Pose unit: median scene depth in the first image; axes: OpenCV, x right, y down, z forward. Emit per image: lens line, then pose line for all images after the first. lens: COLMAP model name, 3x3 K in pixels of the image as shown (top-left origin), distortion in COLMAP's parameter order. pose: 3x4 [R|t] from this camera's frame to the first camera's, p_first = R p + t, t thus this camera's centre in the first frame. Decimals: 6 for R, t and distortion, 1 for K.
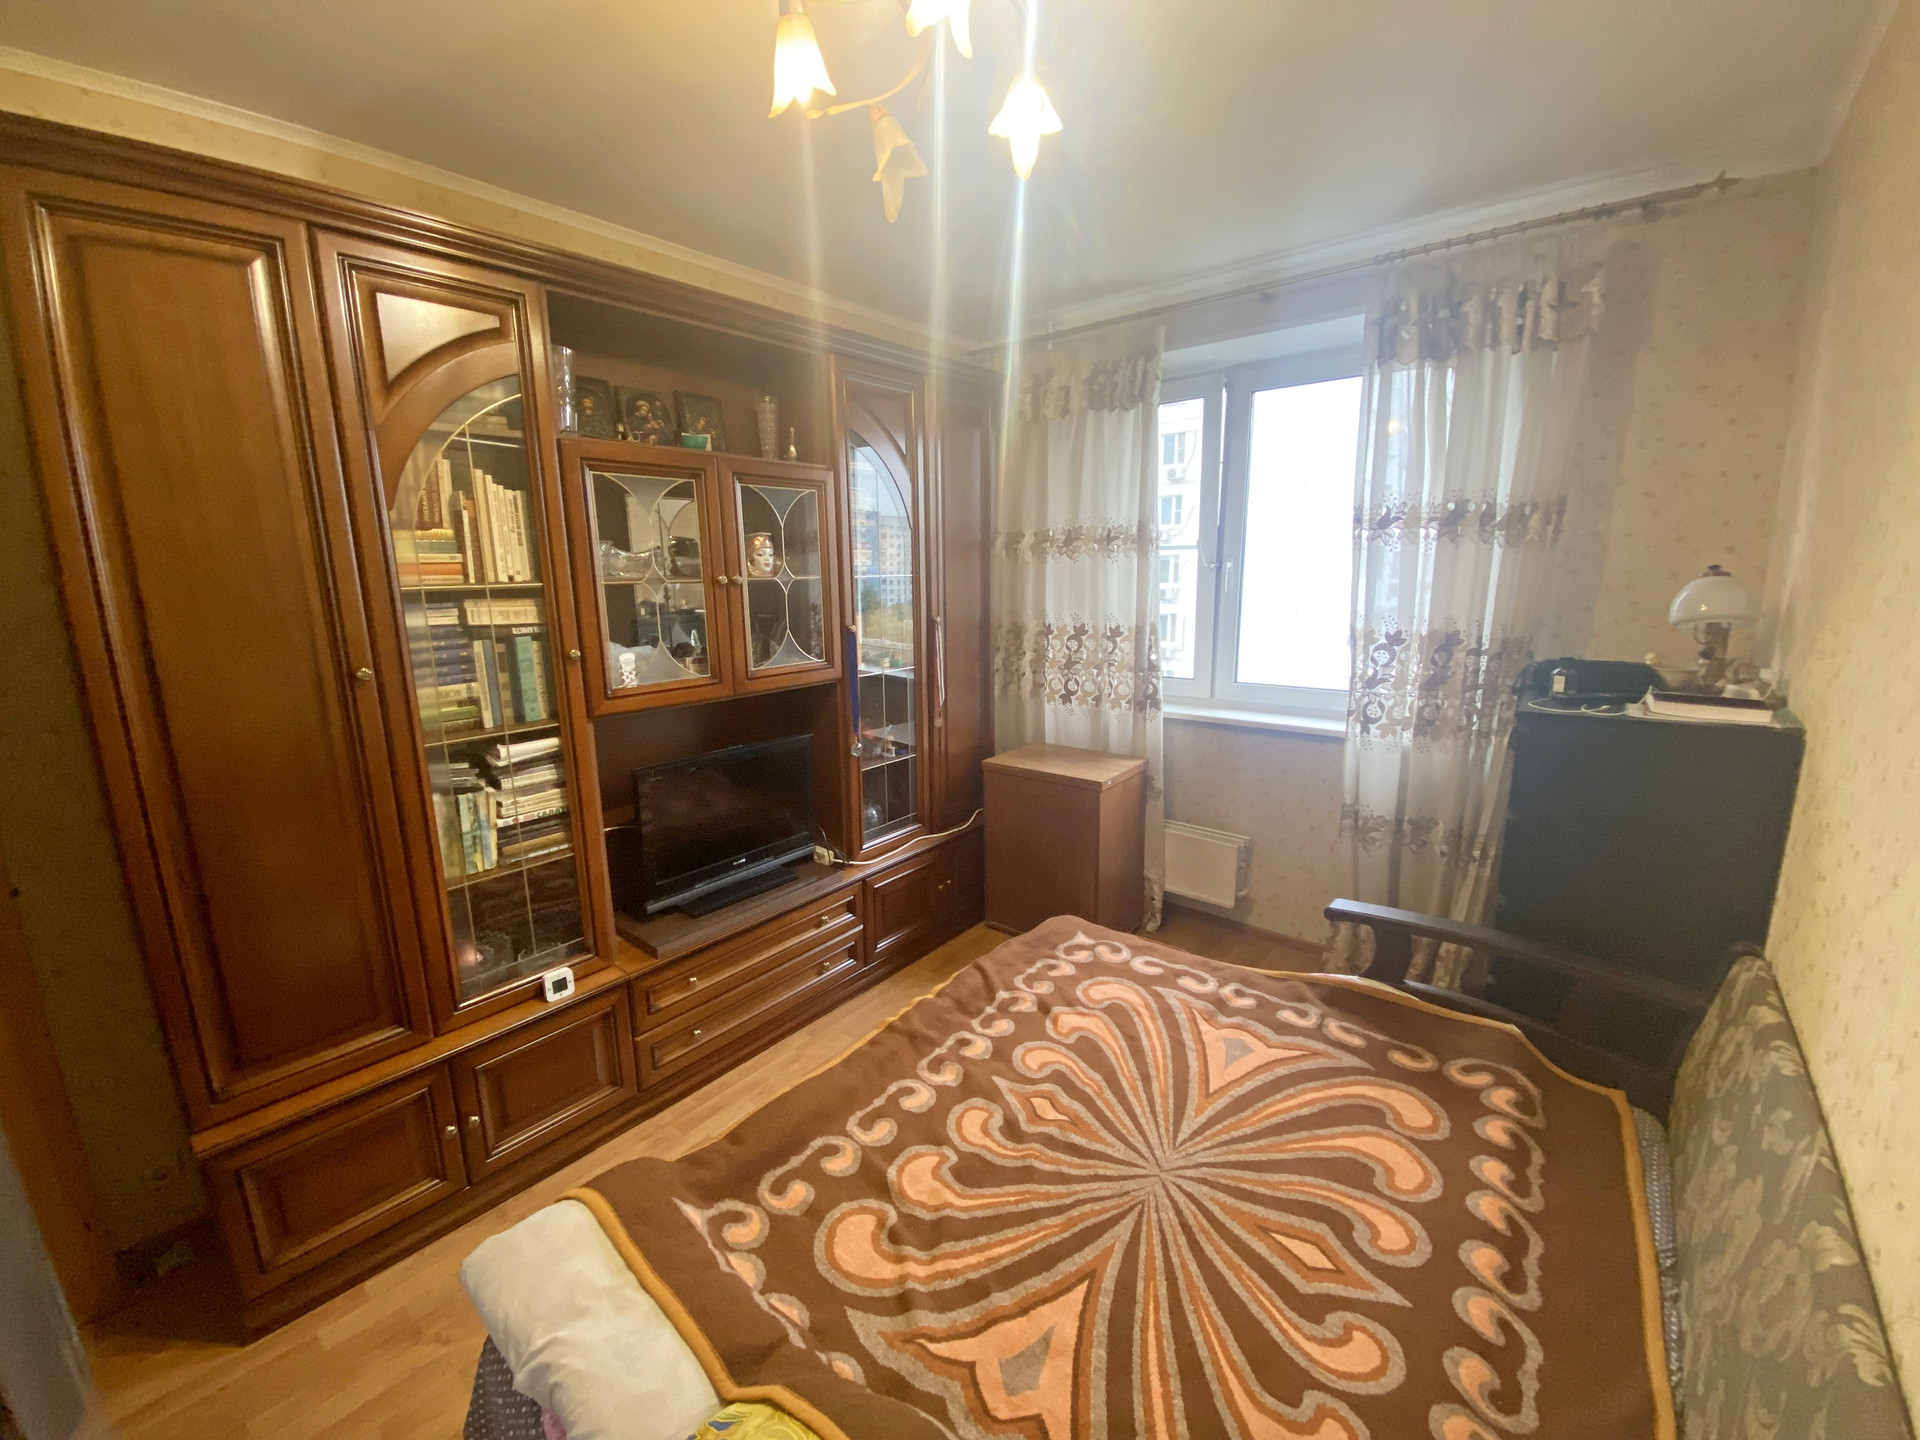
lens RADIAL K [[779.1, 0, 959.7], [0, 779.1, 711.8], [0, 0, 1]] dist [0.027085, -0.022654]
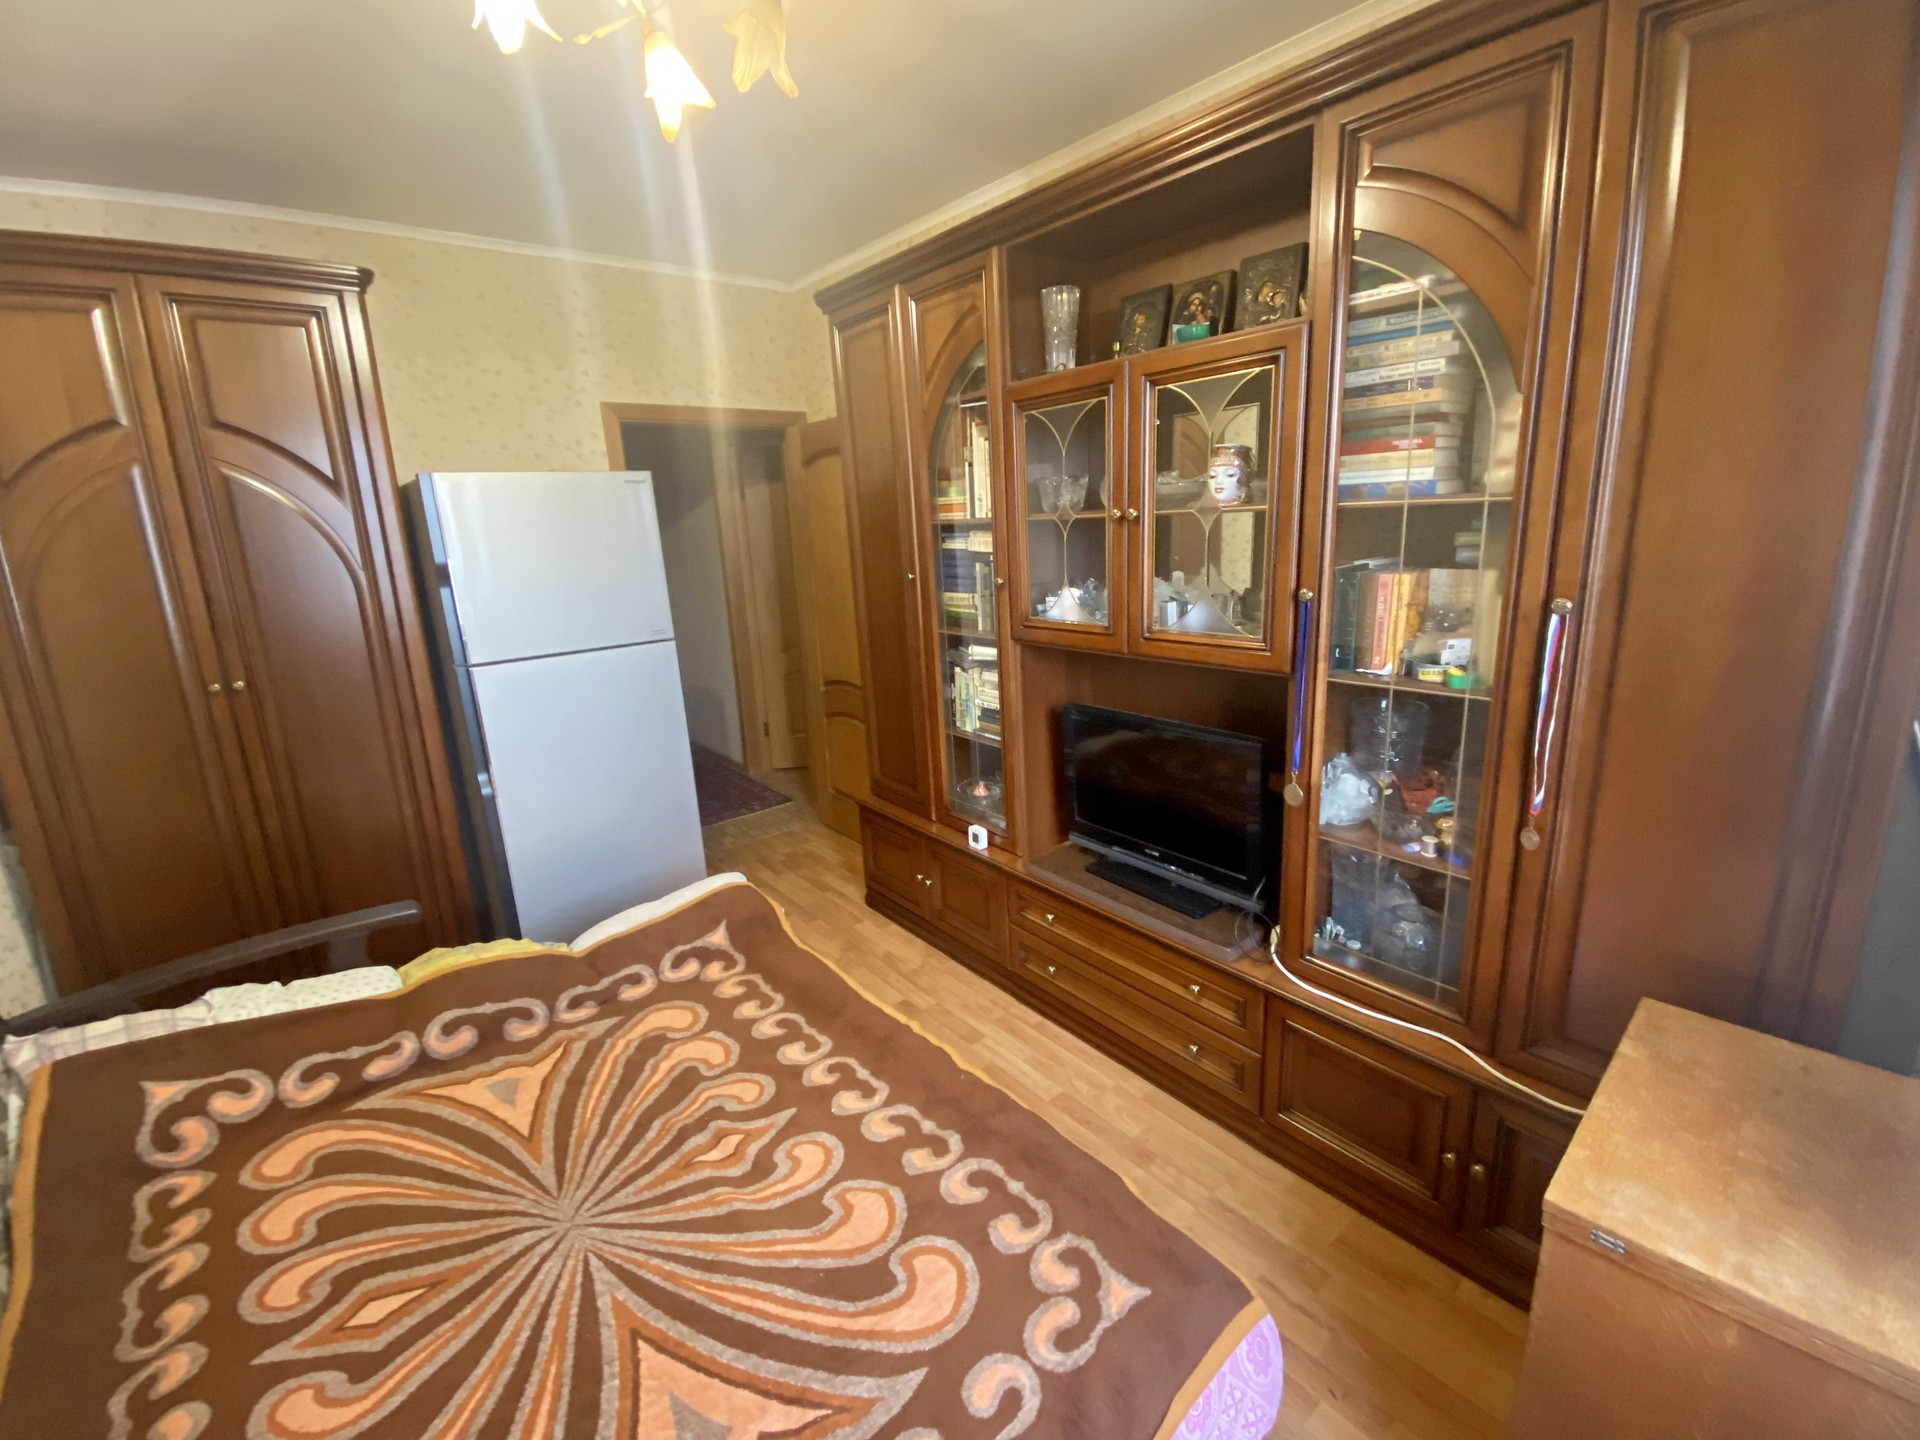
lens RADIAL K [[795.5, 0, 941.1], [0, 795.5, 702.0], [0, 0, 1]] dist [0.012996, -0.015706]
pose [[-0.182020, 0.256631, -0.949215, 0.801895], [-0.148398, 0.947115, 0.284520, -0.264279], [0.972032, 0.192650, -0.134311, 1.281588]]
